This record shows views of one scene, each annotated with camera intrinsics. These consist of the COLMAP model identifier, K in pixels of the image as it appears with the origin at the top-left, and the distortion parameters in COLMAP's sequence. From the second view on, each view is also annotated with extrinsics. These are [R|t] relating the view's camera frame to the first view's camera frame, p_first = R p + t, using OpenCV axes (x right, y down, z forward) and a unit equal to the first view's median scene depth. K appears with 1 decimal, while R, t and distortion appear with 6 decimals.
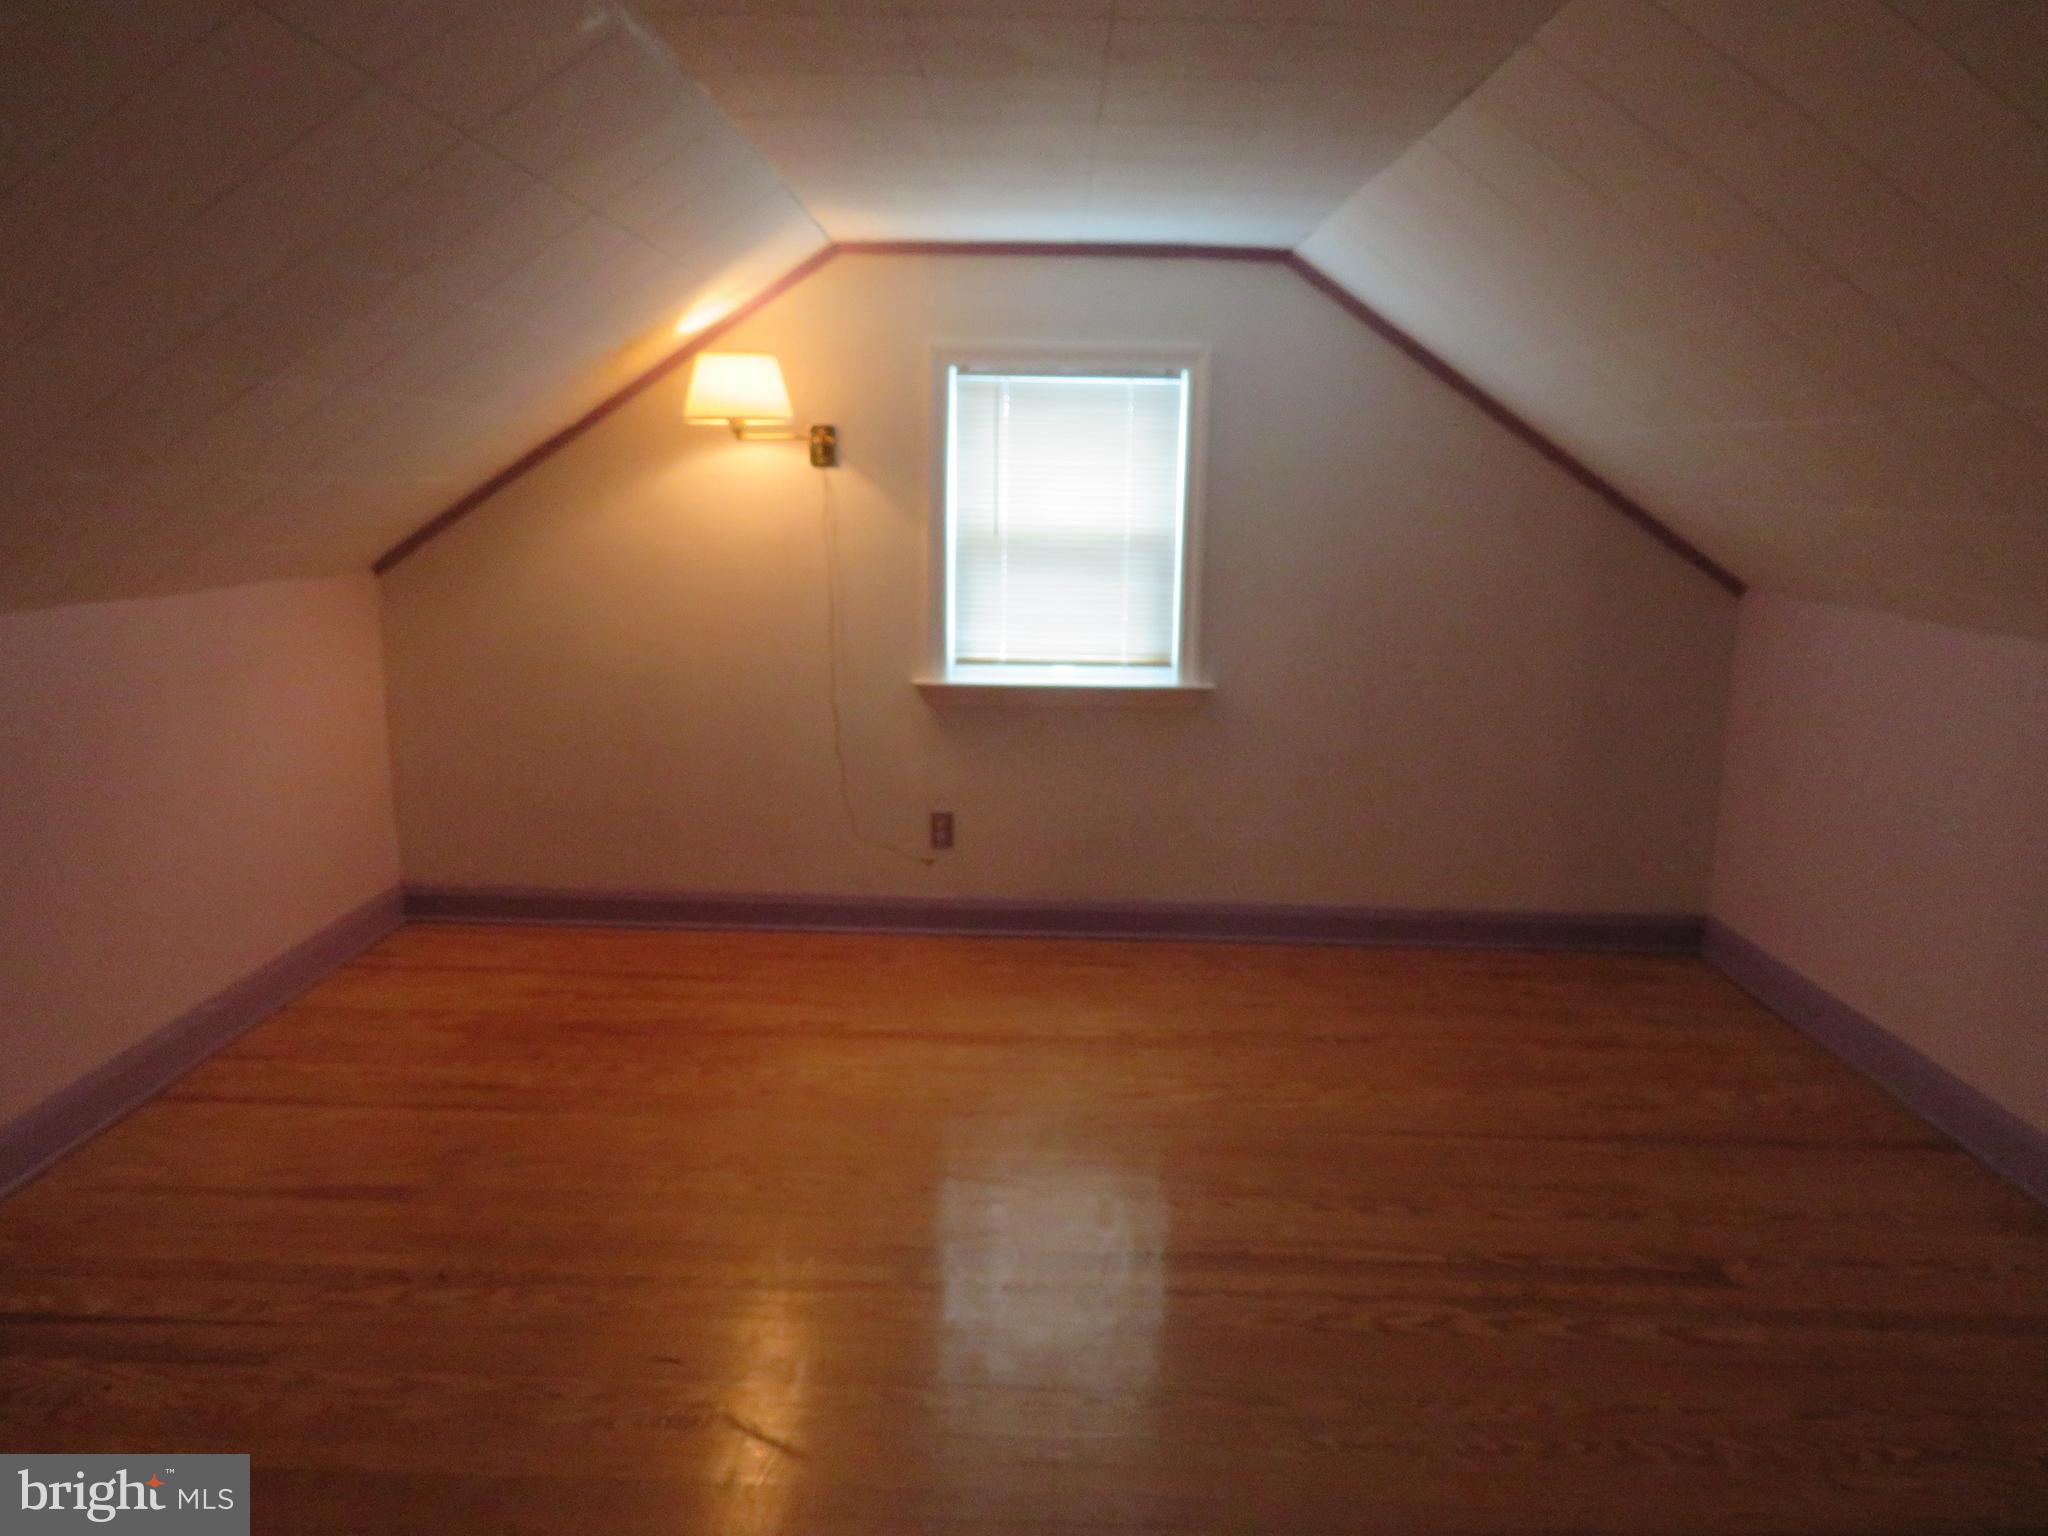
lens RADIAL K [[1470.1, 0, 1026.5], [0, 1470.1, 771.6], [0, 0, 1]] dist [-0.013097, 0.008387]
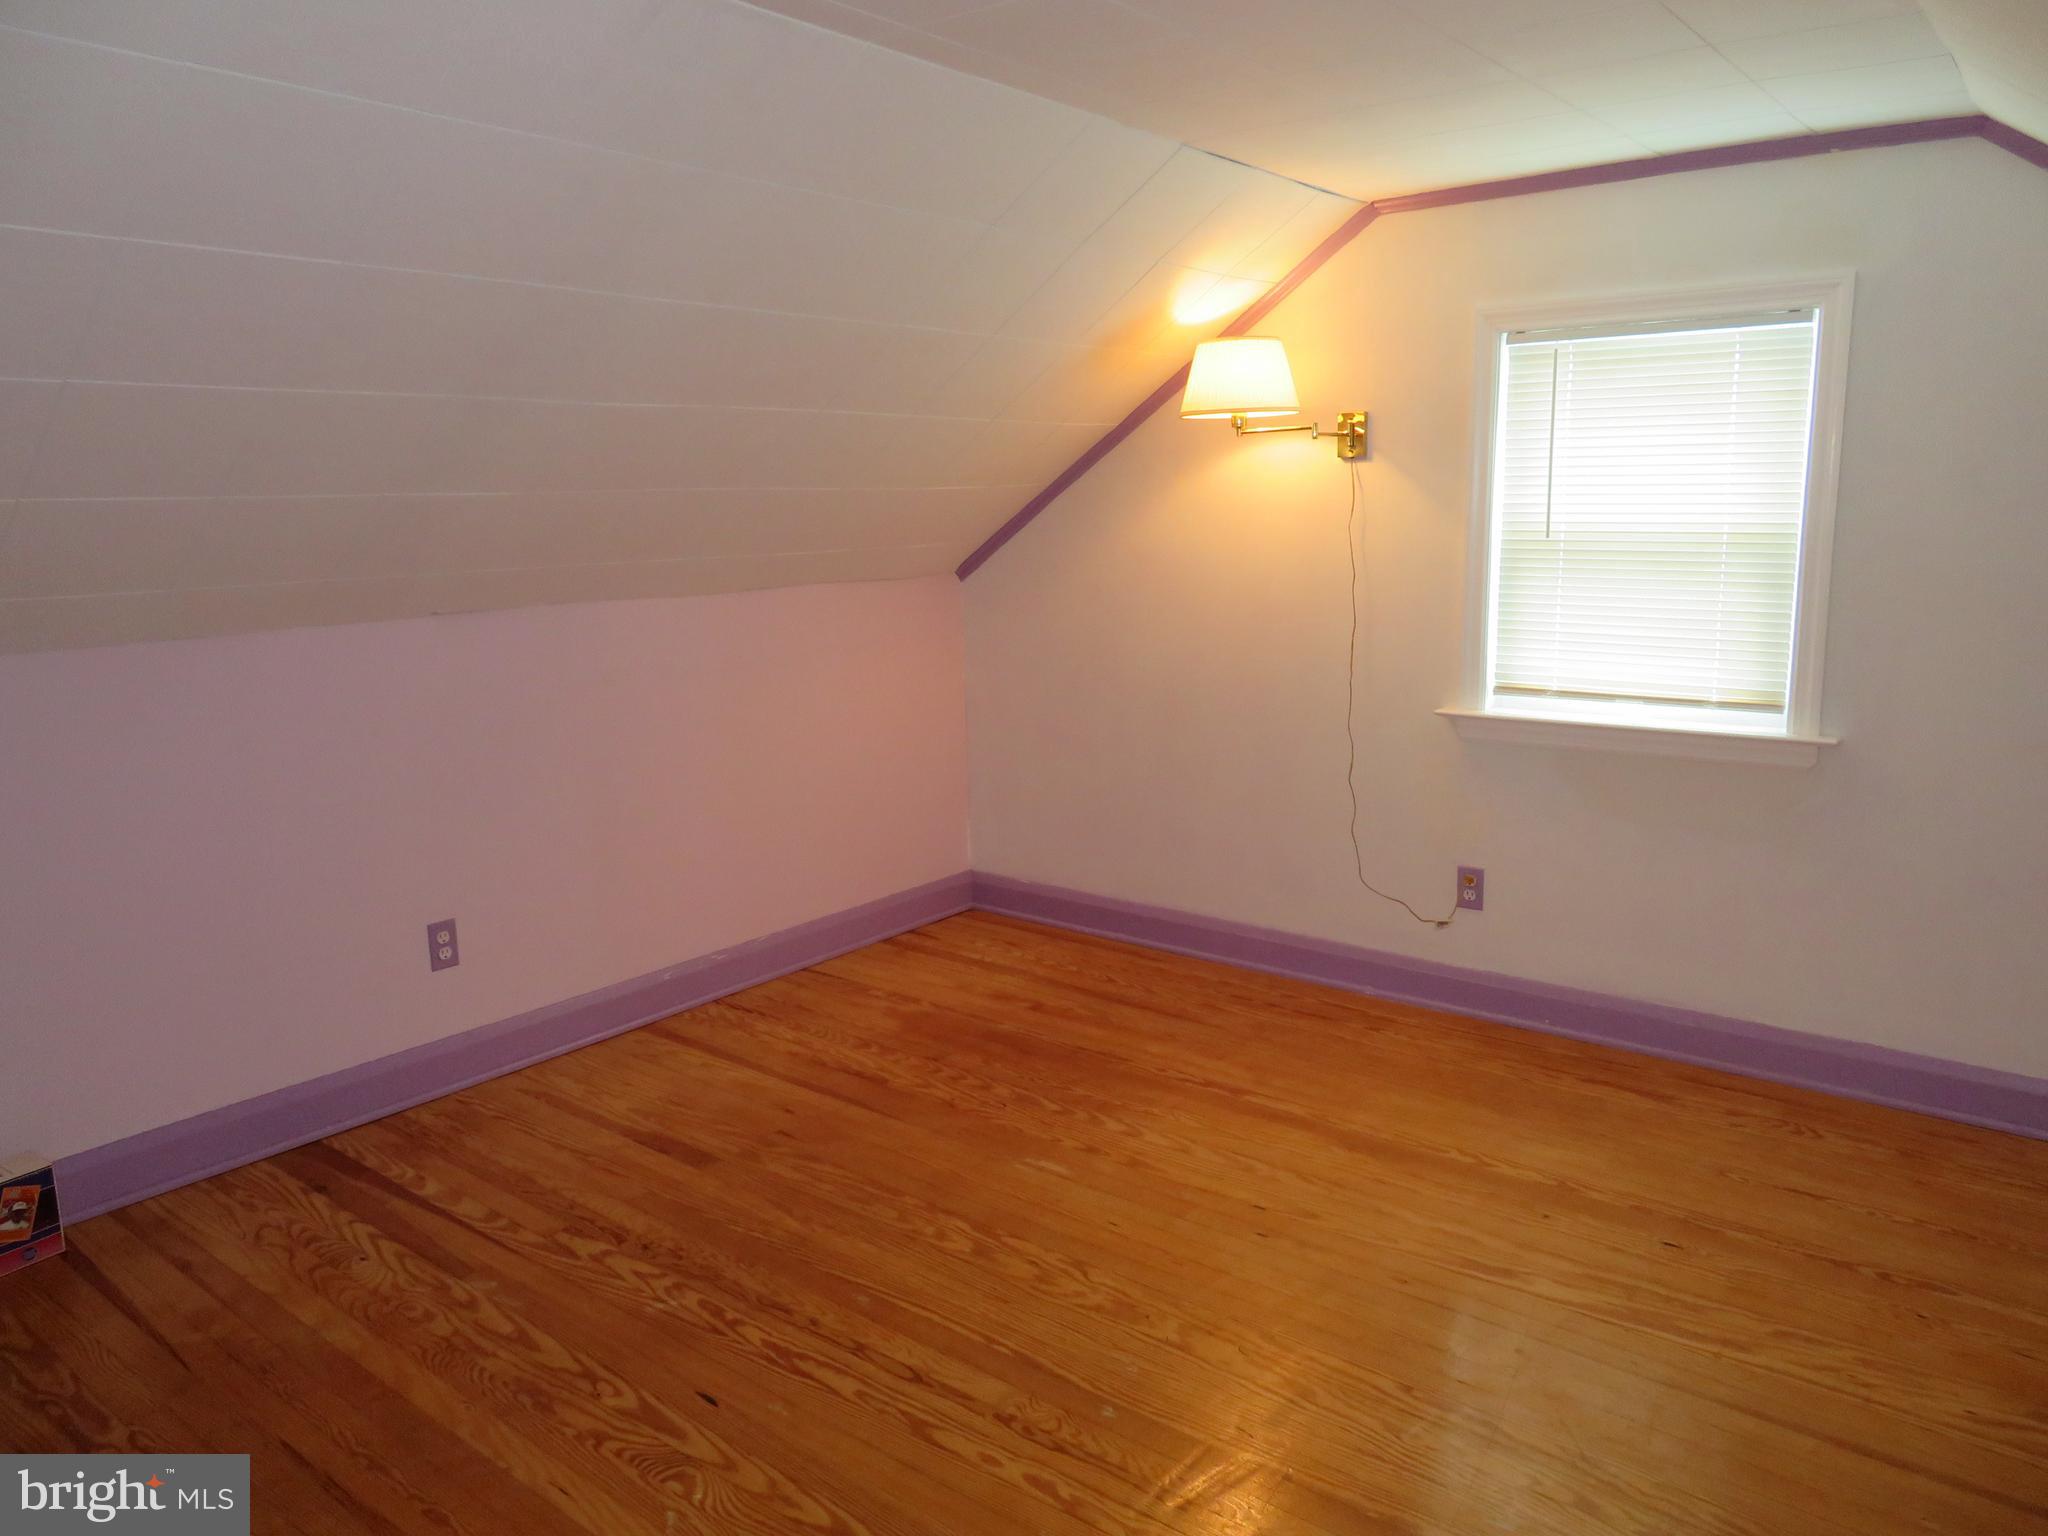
lens RADIAL K [[1470.1, 0, 1023.2], [0, 1470.1, 761.2], [0, 0, 1]] dist [-0.013097, 0.008387]
pose [[0.790455, 0.081174, -0.607118, 0.261529], [-0.087702, 0.995966, 0.018979, -0.028211], [0.606209, 0.038243, 0.794385, 0.193846]]
